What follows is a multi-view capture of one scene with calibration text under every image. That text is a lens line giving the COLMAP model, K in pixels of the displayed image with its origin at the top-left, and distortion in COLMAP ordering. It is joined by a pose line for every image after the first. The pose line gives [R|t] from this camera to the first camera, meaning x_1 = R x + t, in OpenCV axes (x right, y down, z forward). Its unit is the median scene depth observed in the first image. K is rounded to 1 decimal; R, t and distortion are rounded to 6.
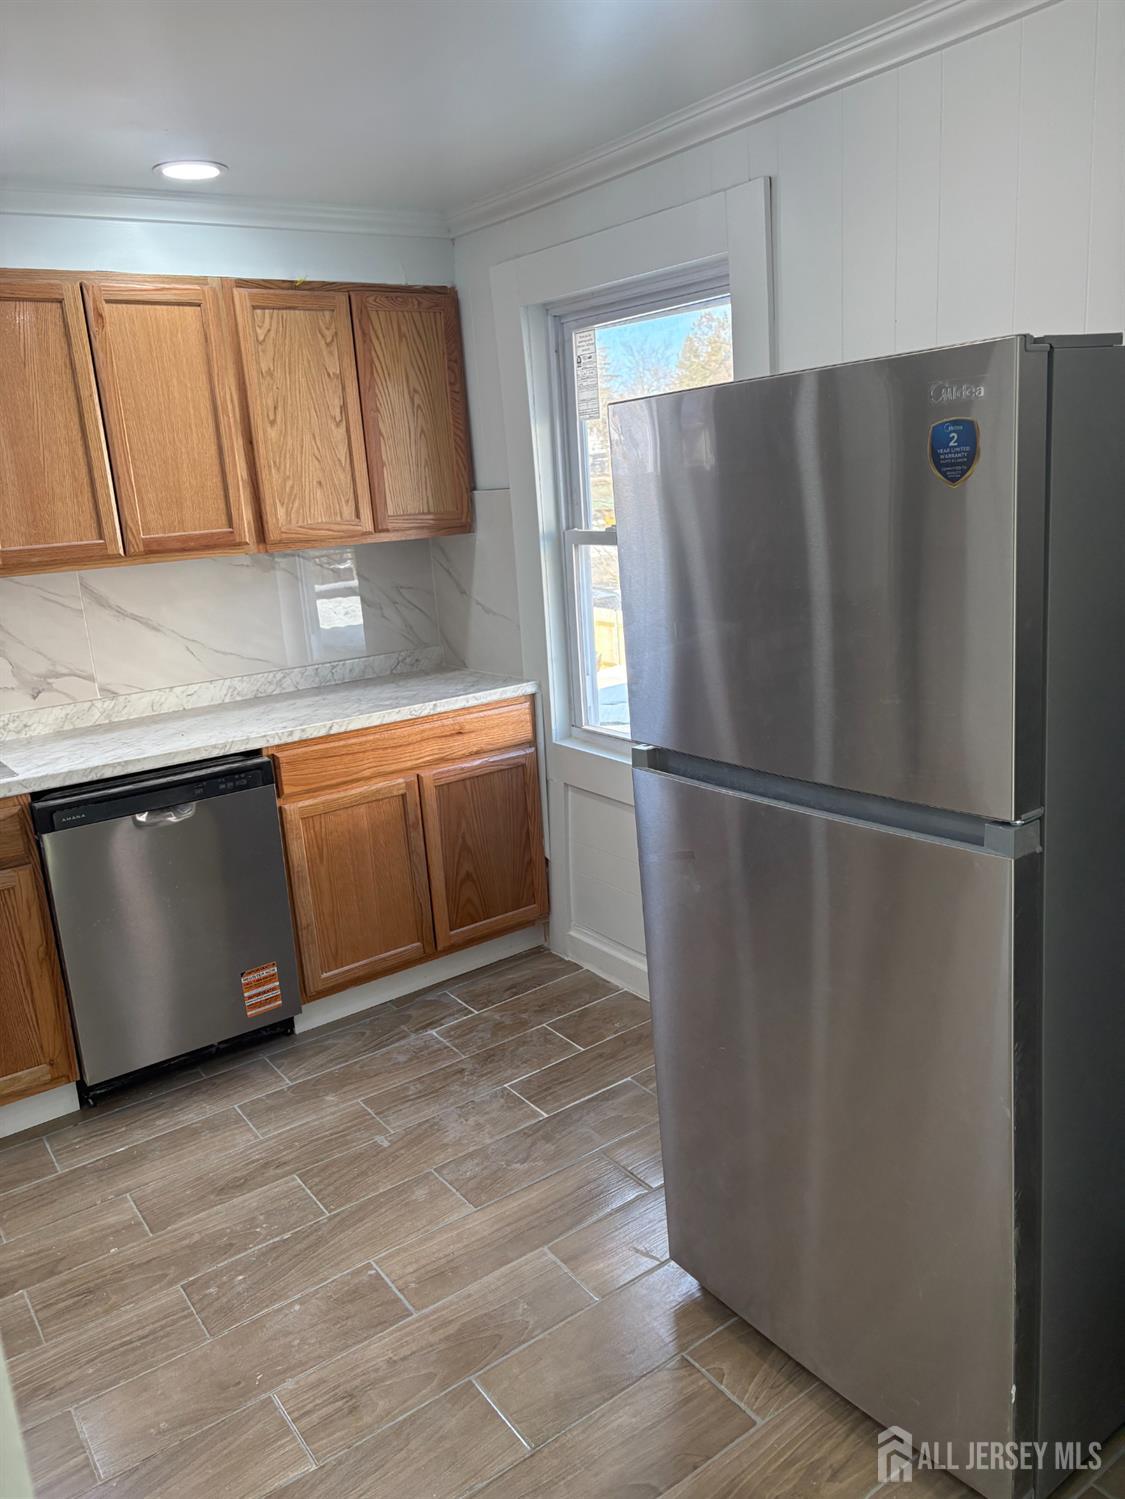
lens RADIAL K [[1140.2, 0, 559.9], [0, 1140.2, 751.6], [0, 0, 1]] dist [0.025865, 0.001633]
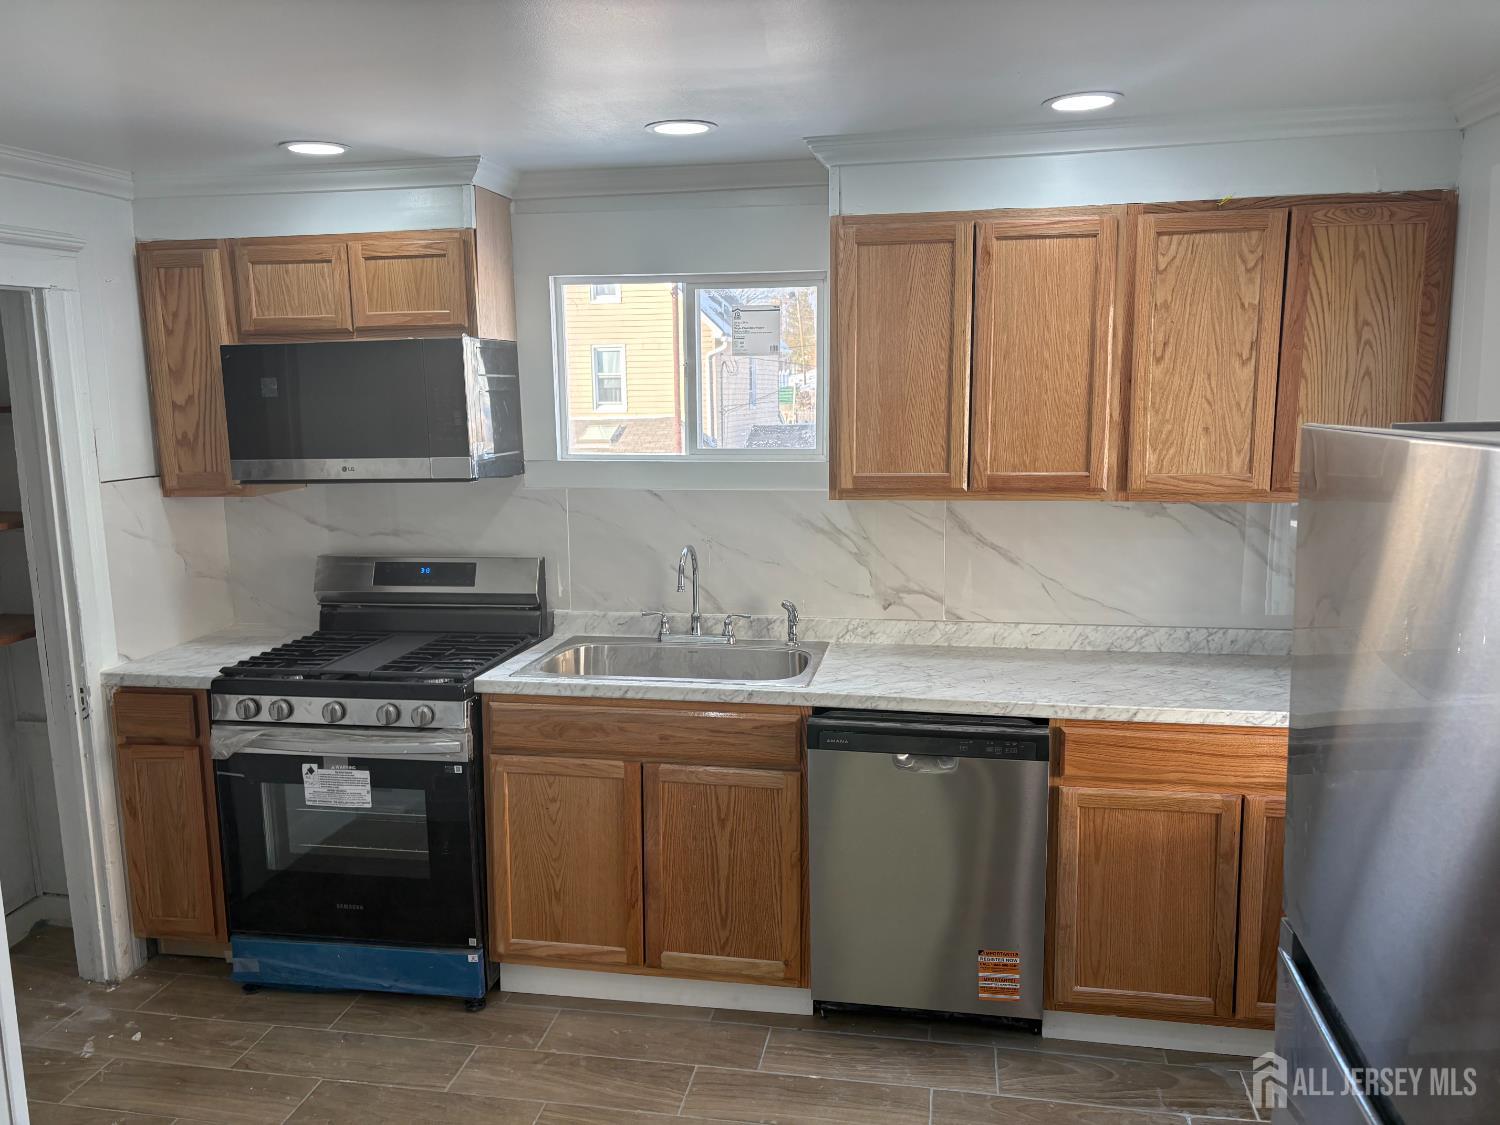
lens RADIAL K [[1141.0, 0, 750.6], [0, 1141.0, 556.9], [0, 0, 1]] dist [0.025865, 0.001633]
pose [[0.695183, 0.170173, -0.698400, 0.174675], [-0.205063, 0.978150, 0.034219, -0.104186], [0.688963, 0.119428, 0.714889, 0.167657]]
